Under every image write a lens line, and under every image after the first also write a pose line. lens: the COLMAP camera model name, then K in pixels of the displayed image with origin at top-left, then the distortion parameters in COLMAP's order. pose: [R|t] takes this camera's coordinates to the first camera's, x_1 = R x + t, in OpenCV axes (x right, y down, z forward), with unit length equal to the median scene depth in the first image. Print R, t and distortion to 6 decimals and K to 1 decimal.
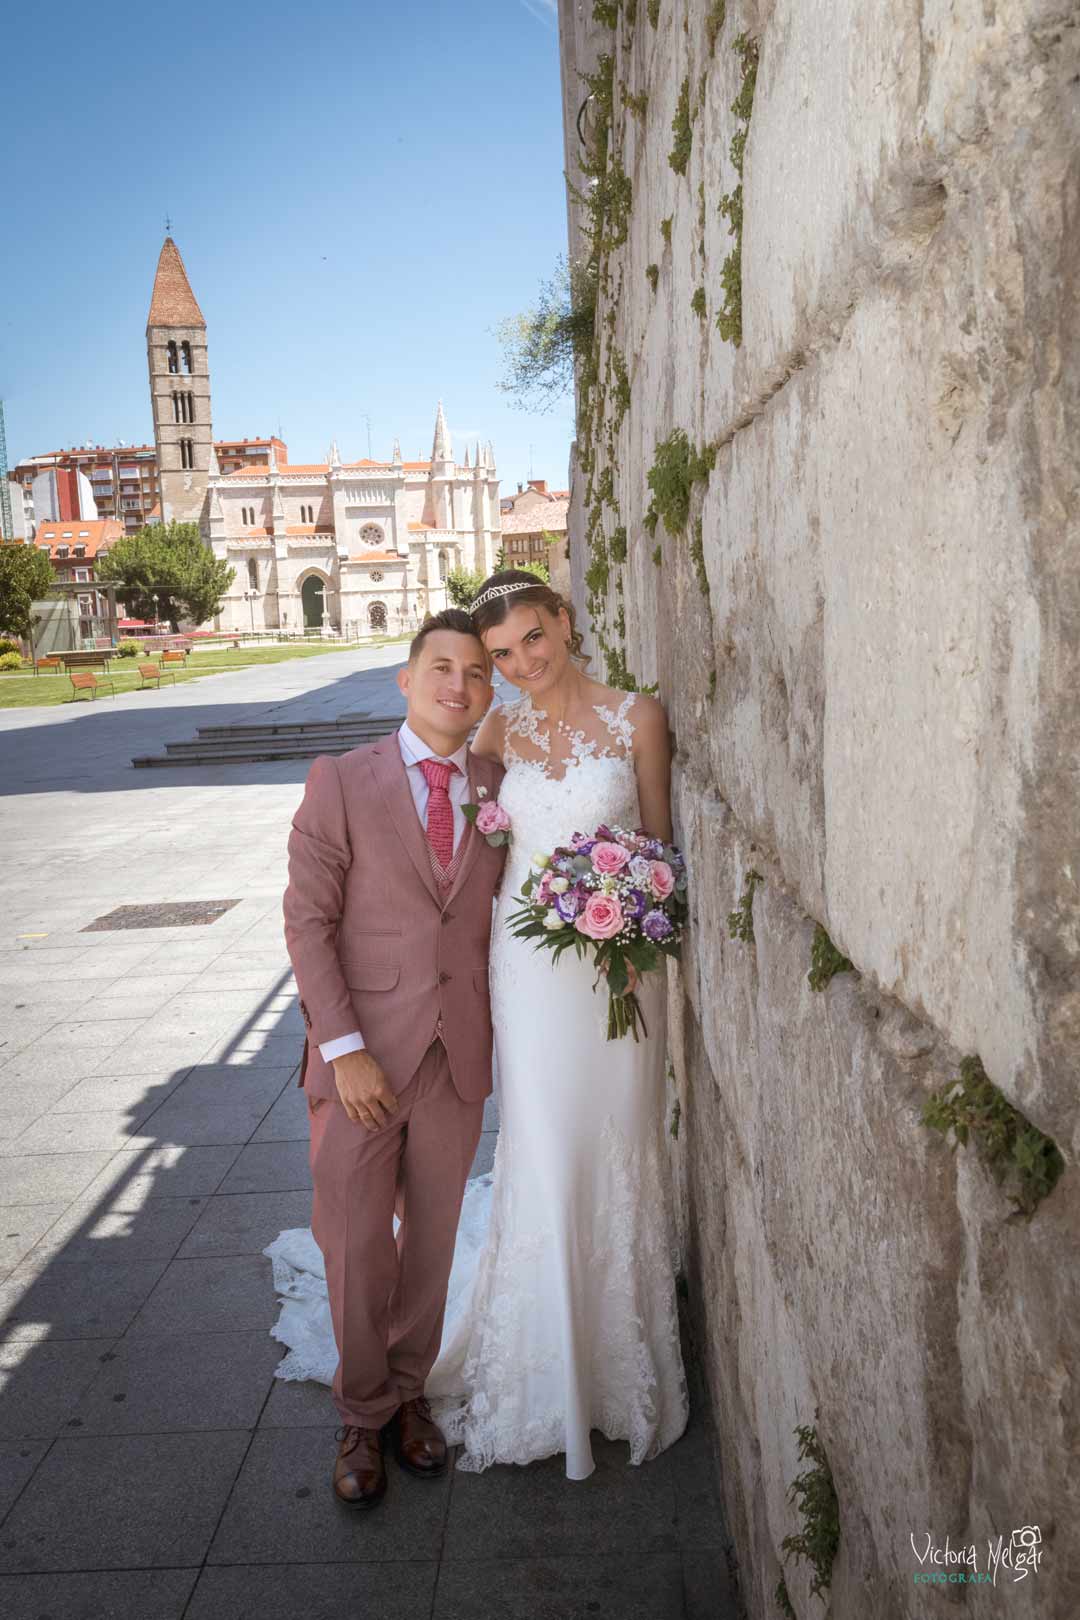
lens RADIAL K [[1424.9, 0, 540.0], [0, 1424.9, 810.0], [0, 0, 1]] dist [-0.013126, -0.004225]
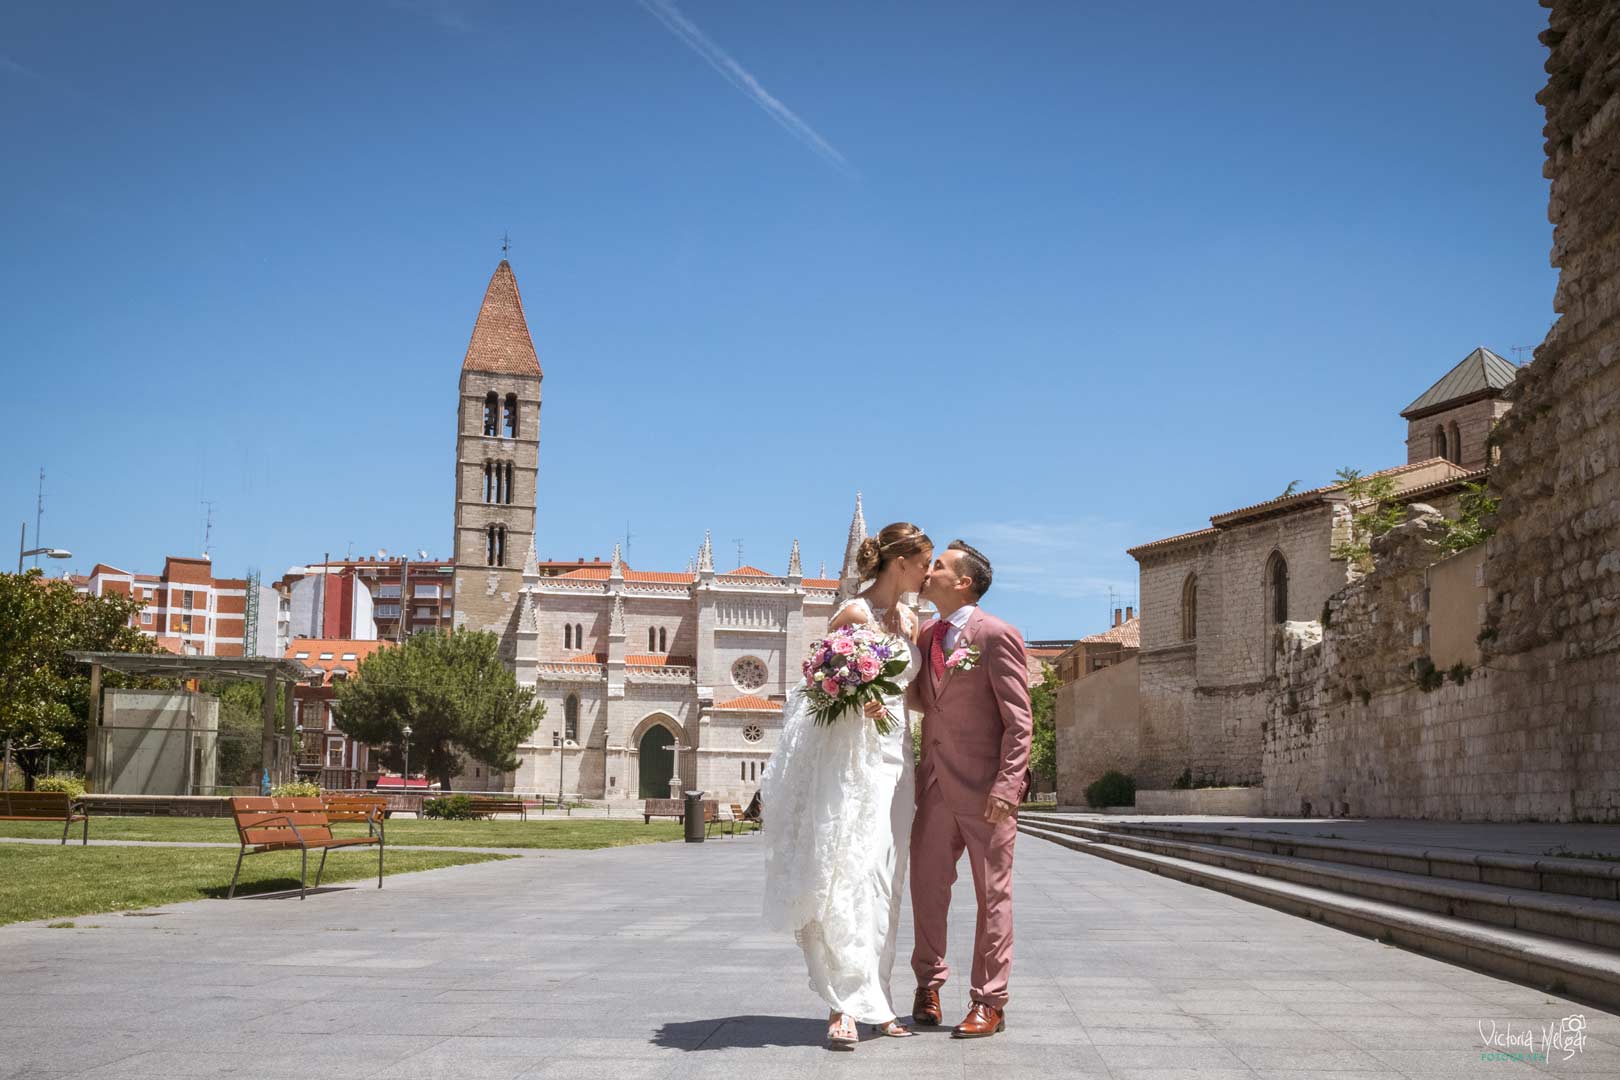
lens RADIAL K [[1651.4, 0, 811.5], [0, 1651.4, 668.3], [0, 0, 1]] dist [-0.010558, -0.005725]
pose [[0.996556, 0.060186, -0.057047, -0.043601], [-0.071353, 0.972873, -0.220062, -0.023356], [0.042255, 0.223374, 0.973816, 0.230706]]
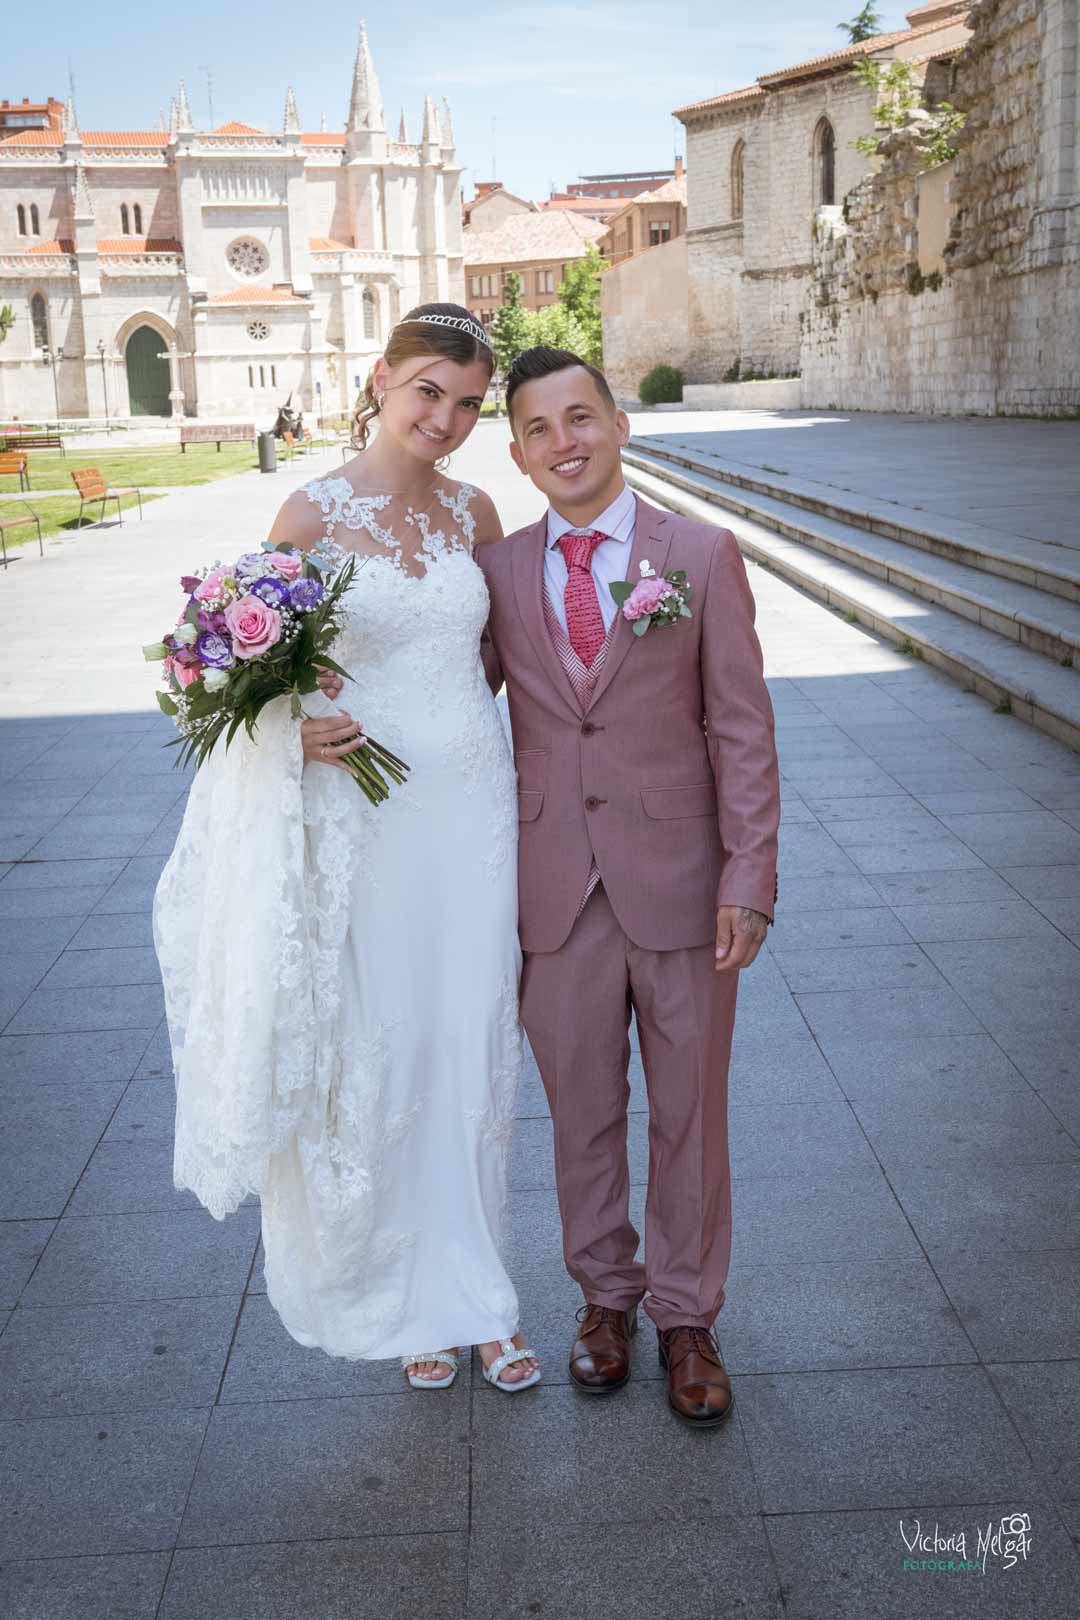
lens RADIAL K [[2085.3, 0, 540.0], [0, 2085.3, 810.0], [0, 0, 1]] dist [0.052812, -0.029608]
pose [[0.998522, 0.002012, 0.054312, -0.045615], [-0.004848, 0.998628, 0.052143, -0.014454], [-0.054133, -0.052329, 0.997162, 0.136273]]
